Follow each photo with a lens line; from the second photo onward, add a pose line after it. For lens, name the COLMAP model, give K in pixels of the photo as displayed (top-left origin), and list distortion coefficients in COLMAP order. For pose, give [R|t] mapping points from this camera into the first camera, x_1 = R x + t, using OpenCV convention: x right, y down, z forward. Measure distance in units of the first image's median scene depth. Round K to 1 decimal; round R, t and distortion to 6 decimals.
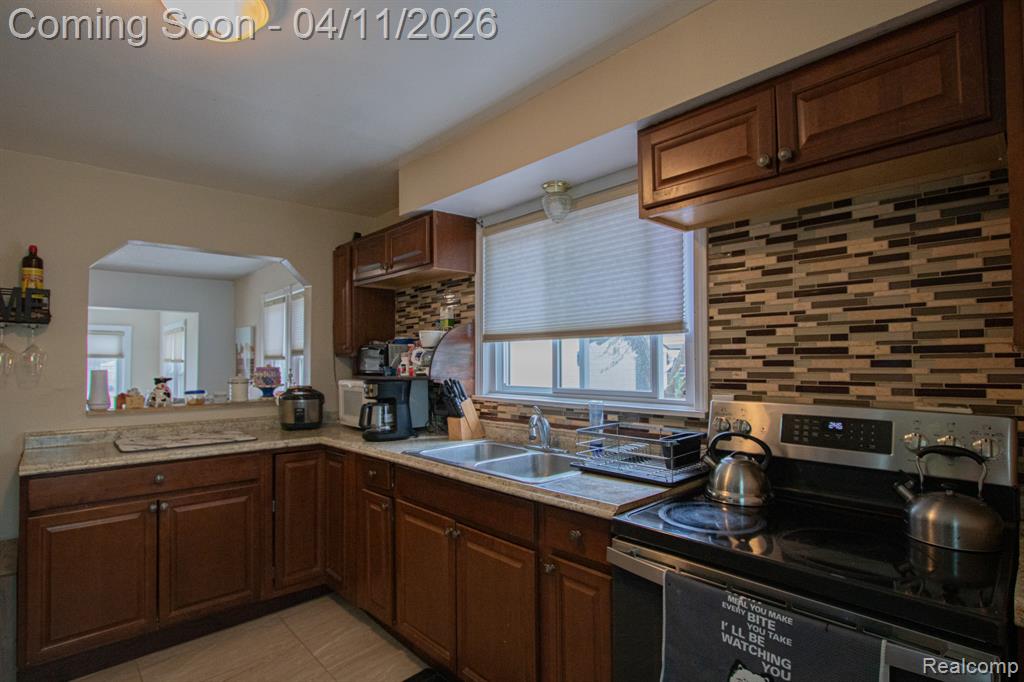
lens RADIAL K [[505.7, 0, 540.6], [0, 505.7, 347.4], [0, 0, 1]] dist [-0.002960, -0.012772]
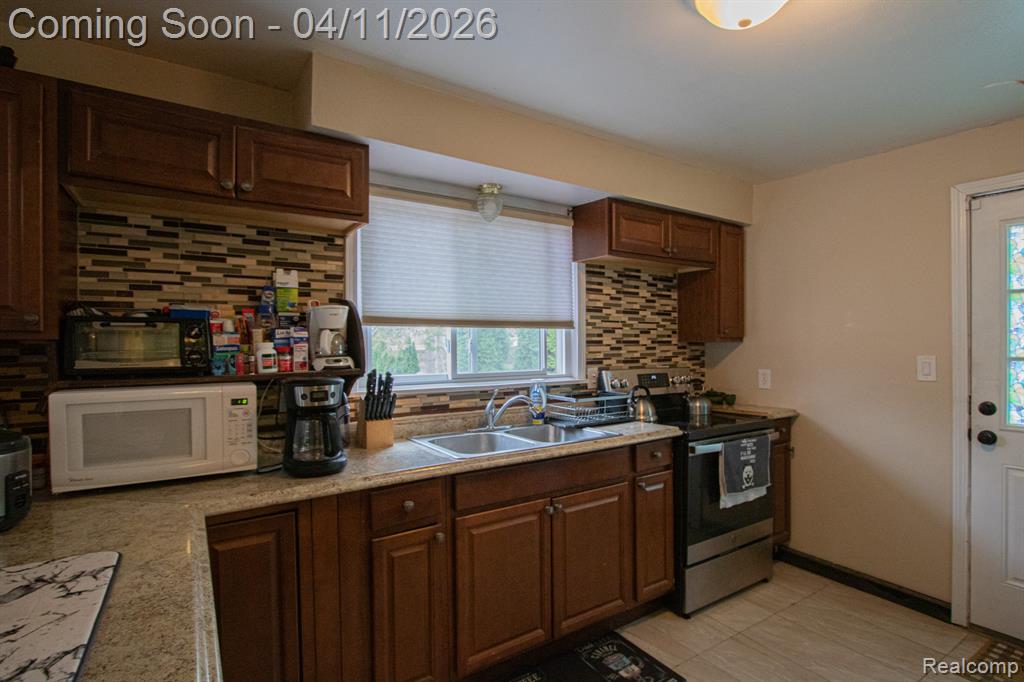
lens RADIAL K [[495.3, 0, 514.4], [0, 495.3, 347.6], [0, 0, 1]] dist [-0.014895, 0.000038]
pose [[0.204817, 0.004757, 0.978789, -1.318756], [-0.018170, 0.999834, -0.001057, 0.035391], [-0.978632, -0.017568, 0.204870, 0.953147]]
